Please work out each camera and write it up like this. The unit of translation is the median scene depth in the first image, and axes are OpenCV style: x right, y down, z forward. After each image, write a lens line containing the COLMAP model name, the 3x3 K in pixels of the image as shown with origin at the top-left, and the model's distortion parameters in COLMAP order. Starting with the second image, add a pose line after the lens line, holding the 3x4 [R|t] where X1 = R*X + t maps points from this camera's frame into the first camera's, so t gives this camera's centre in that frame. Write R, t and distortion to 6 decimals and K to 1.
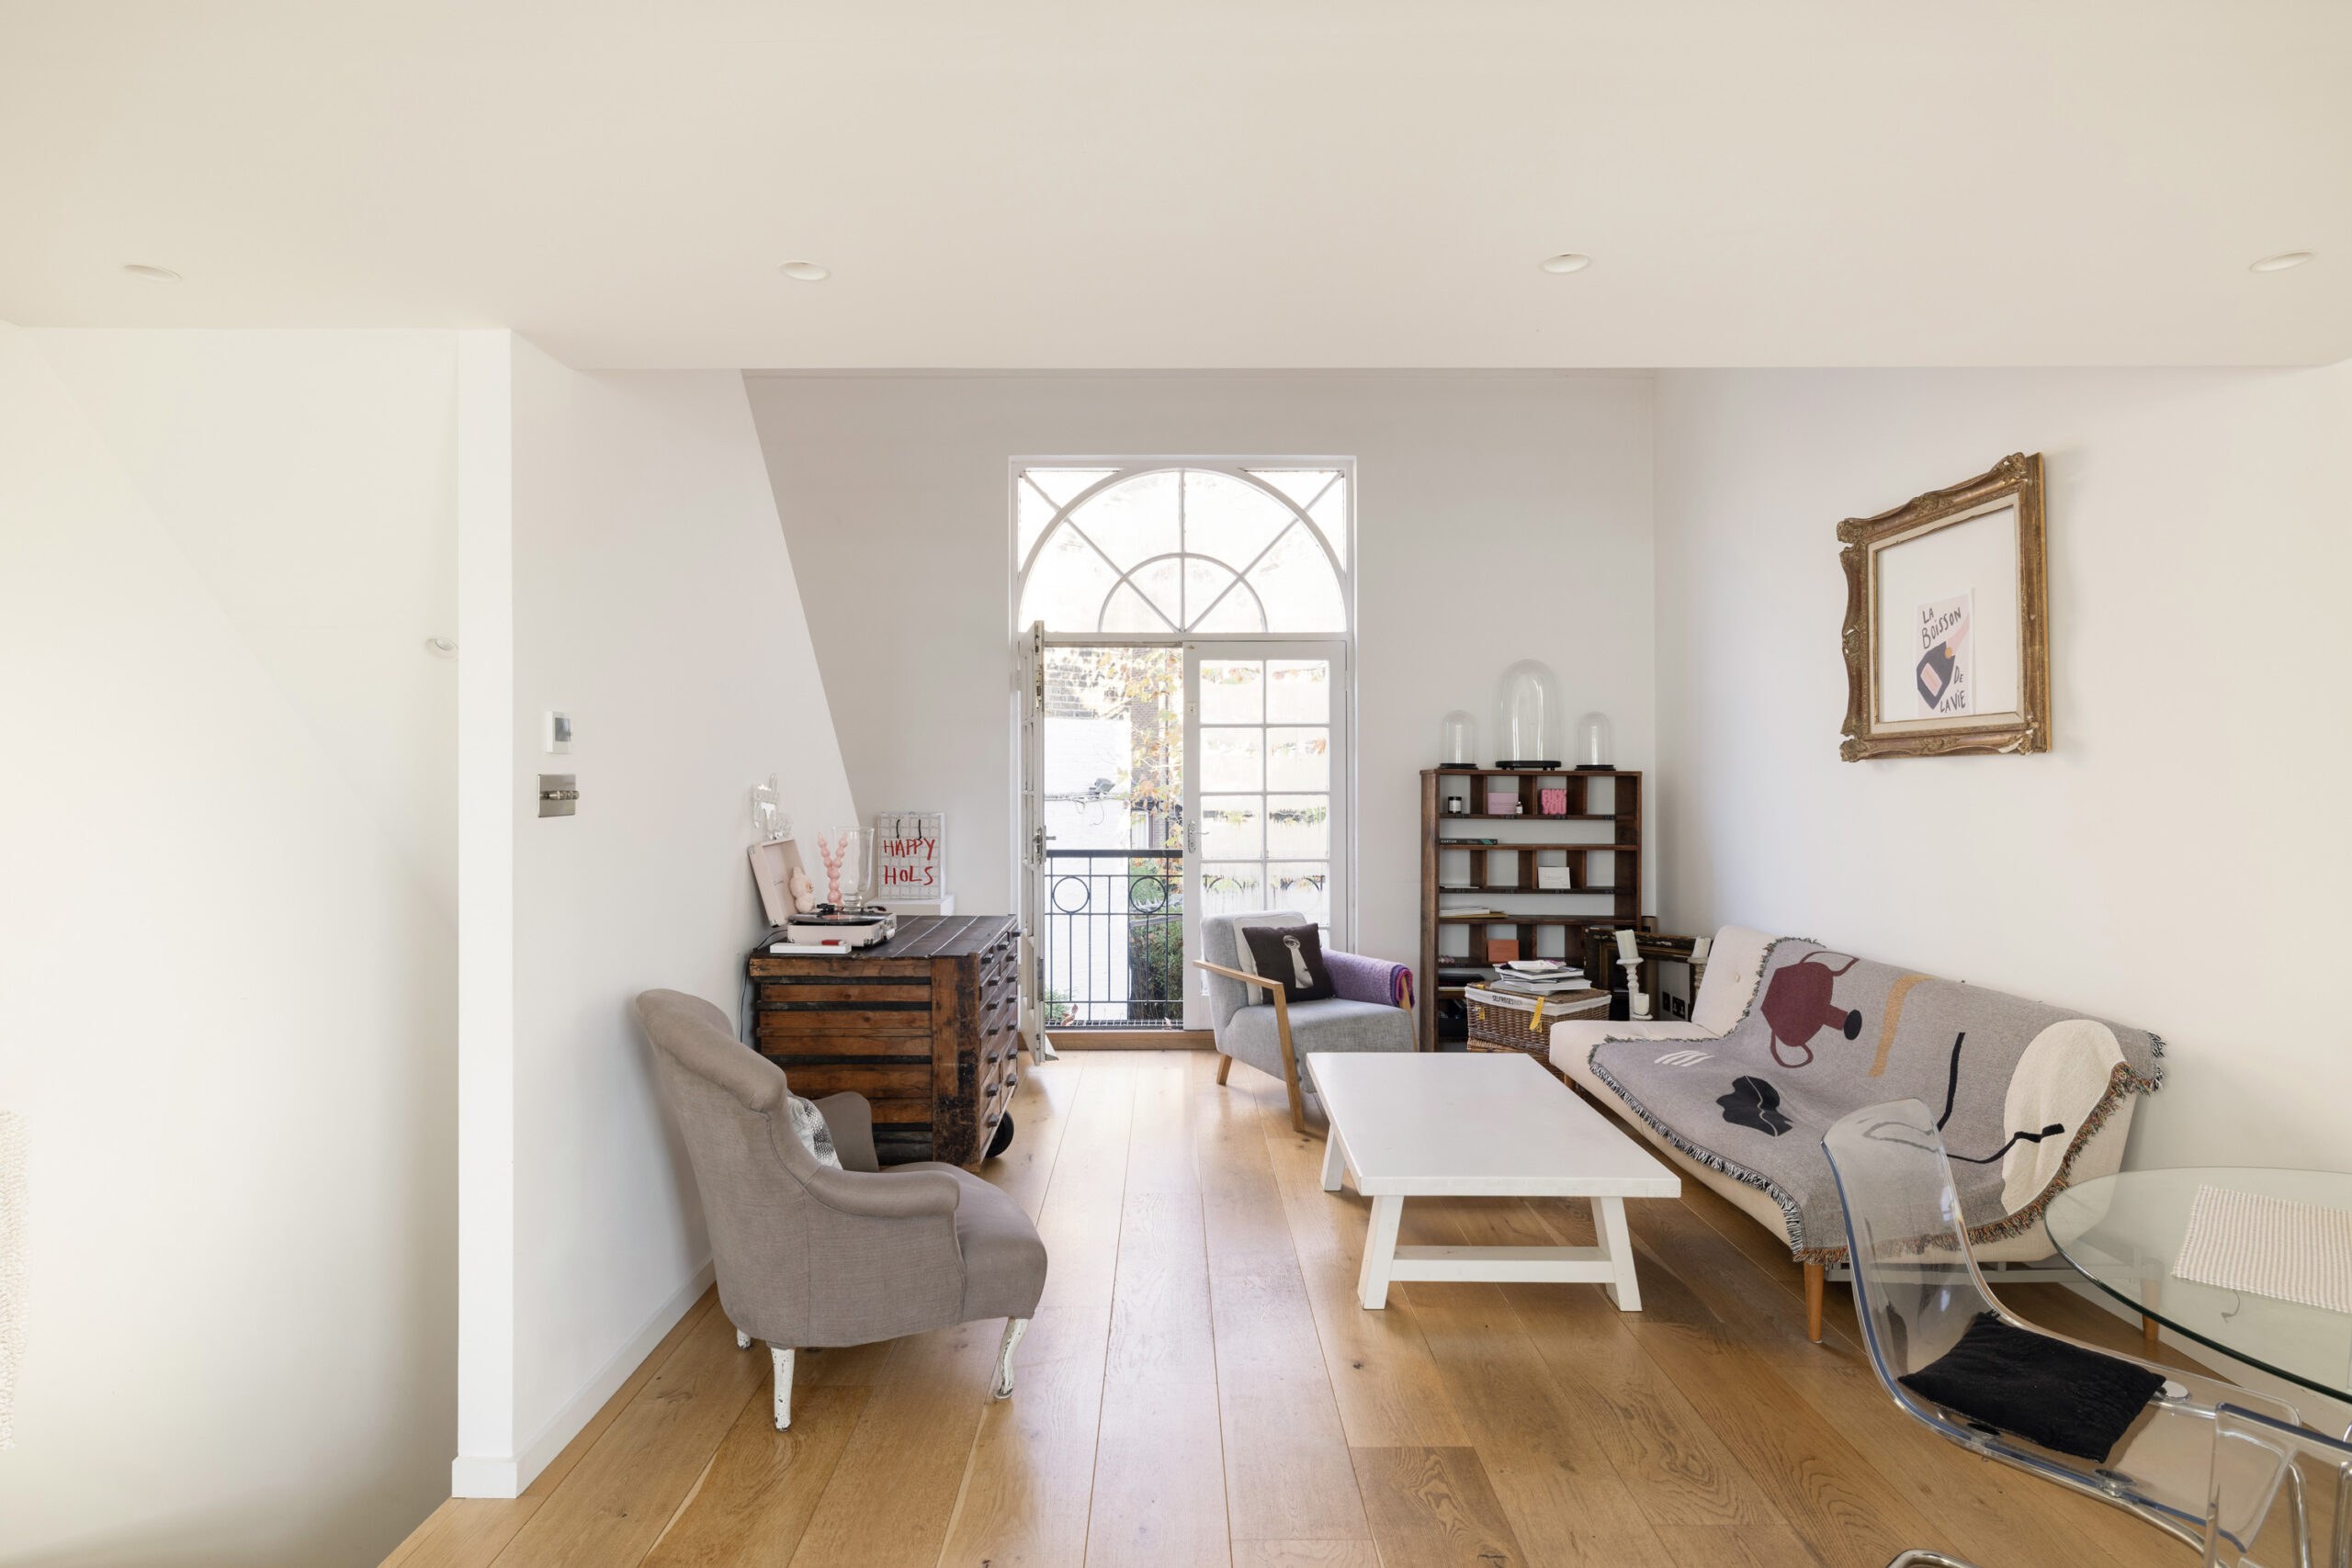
lens RADIAL K [[1253.0, 0, 1176.0], [0, 1253.0, 784.0], [0, 0, 1]] dist [-0.000690, -0.001838]
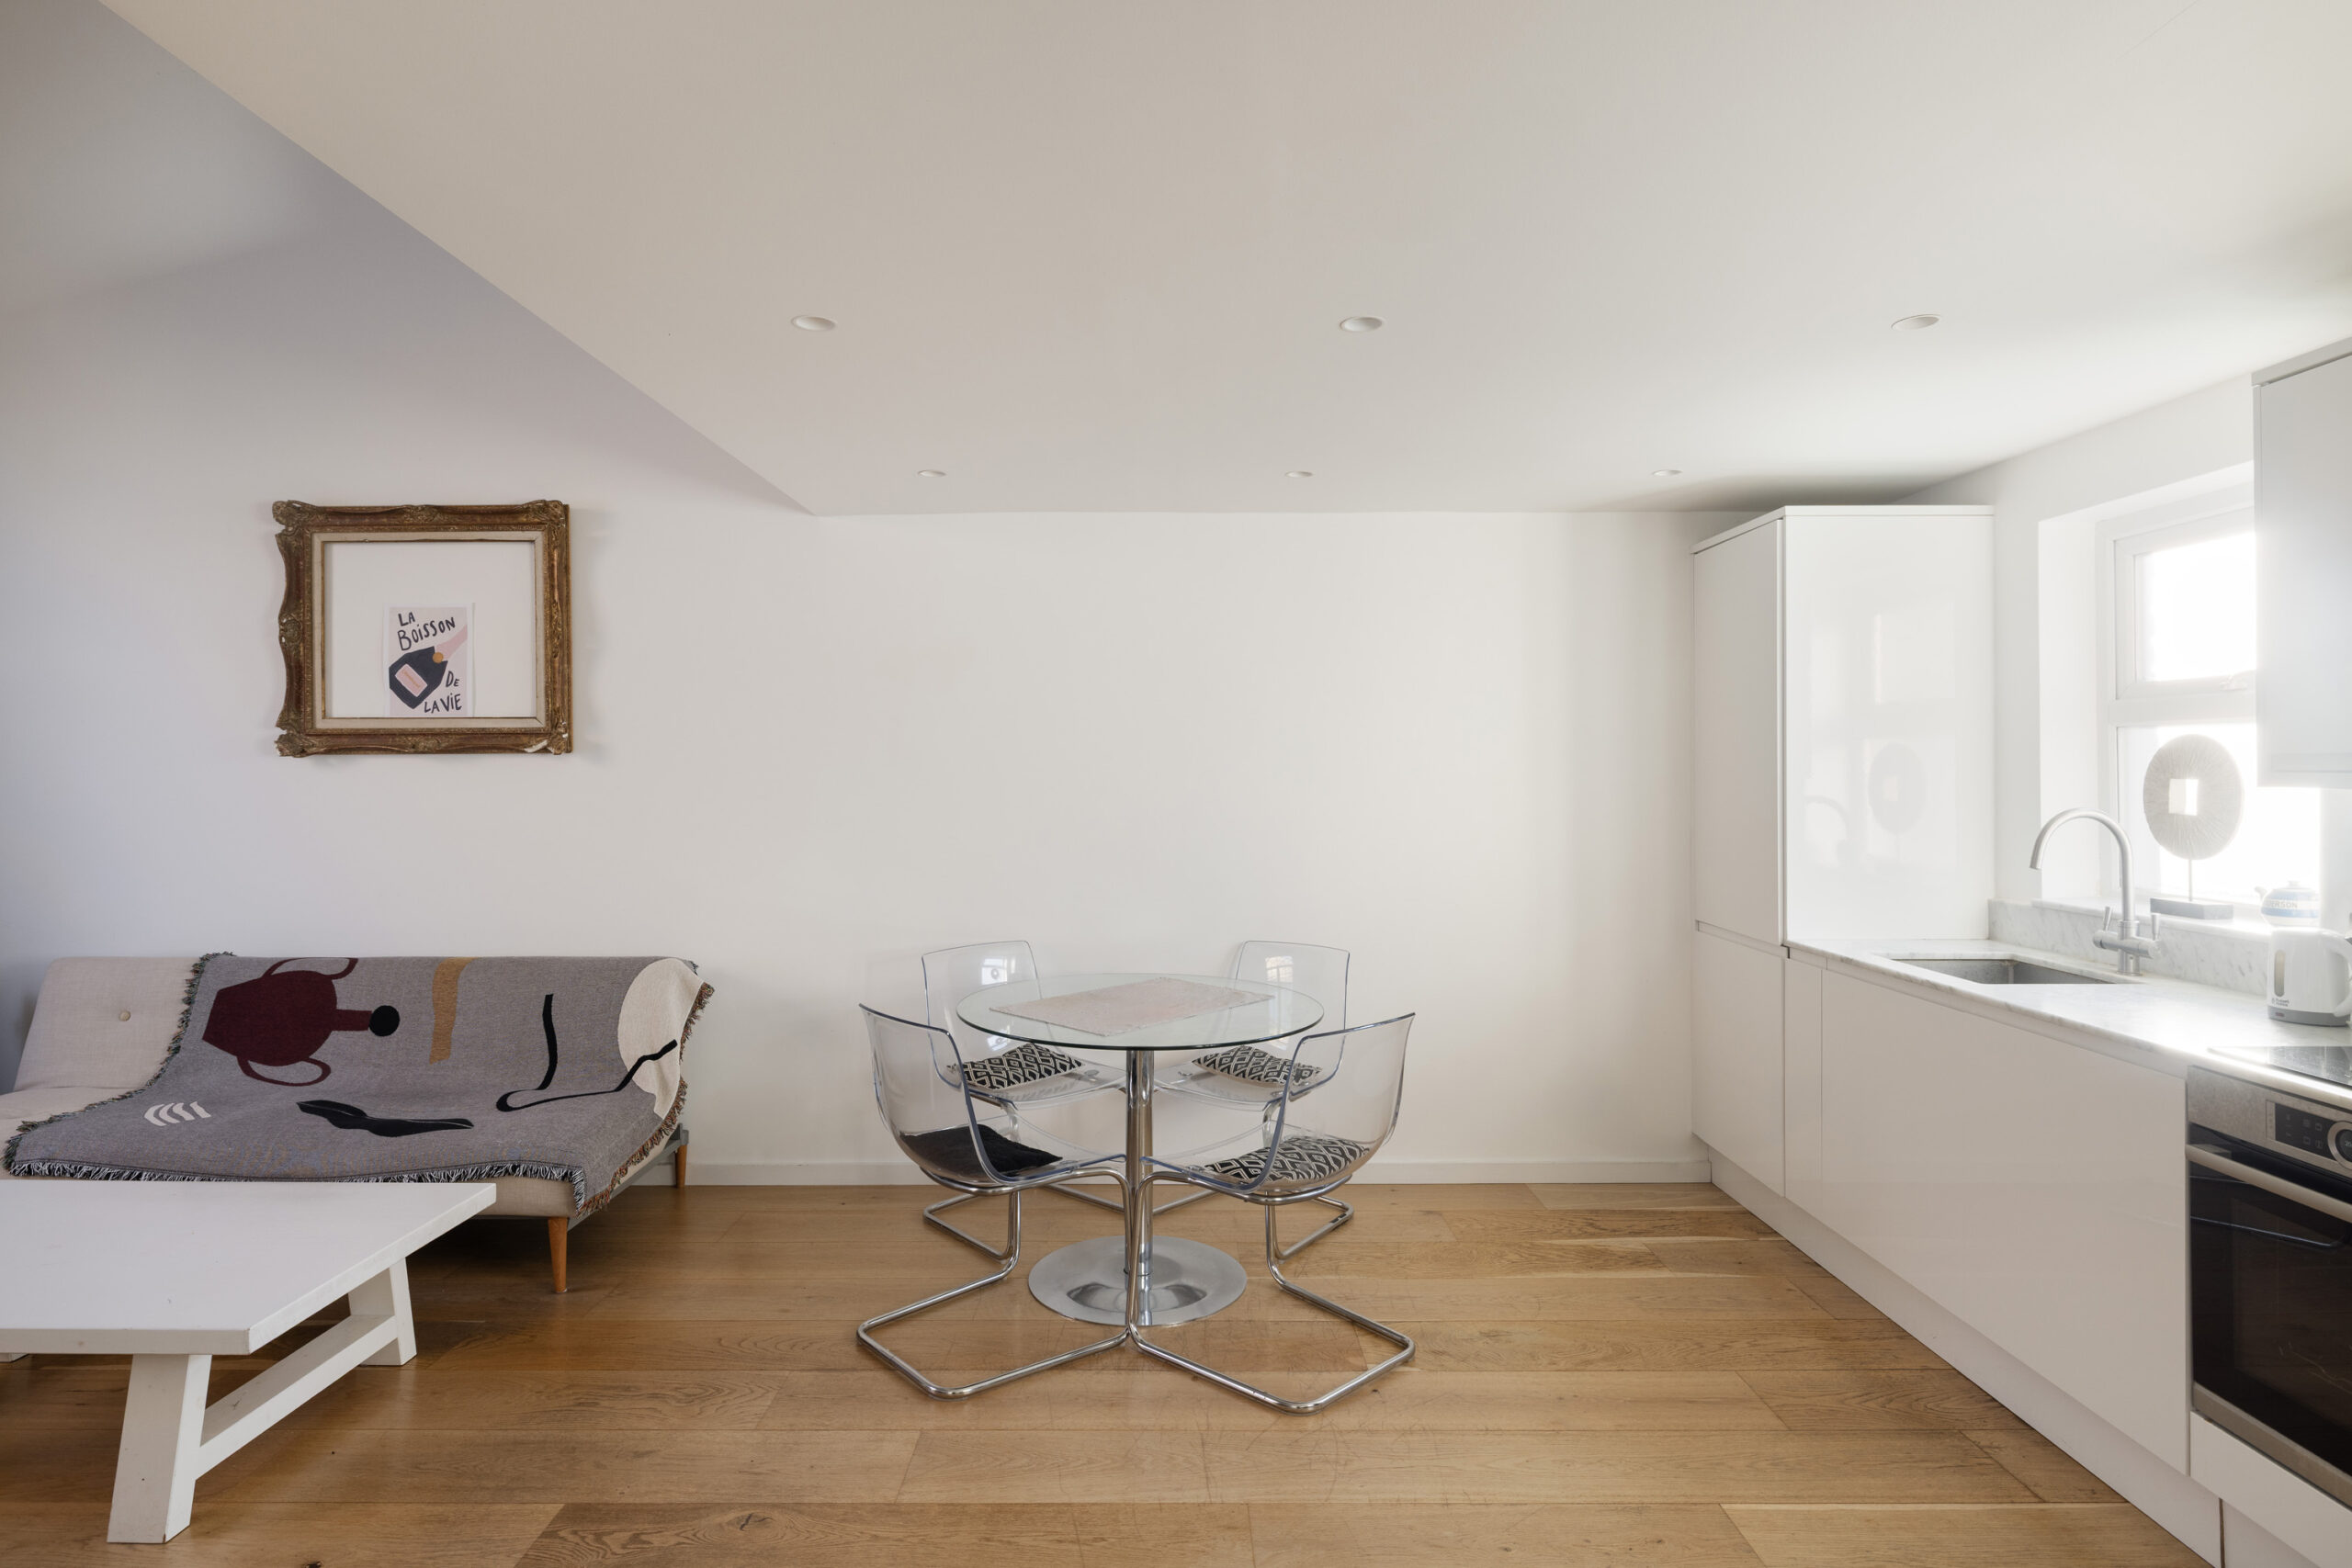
lens RADIAL K [[1252.9, 0, 1176.0], [0, 1252.9, 784.0], [0, 0, 1]] dist [-0.019920, -0.001079]
pose [[-0.023363, -0.012035, 0.999655, -0.459431], [0.005018, 0.999914, 0.012155, -0.006050], [-0.999714, 0.005300, -0.023300, 0.386816]]
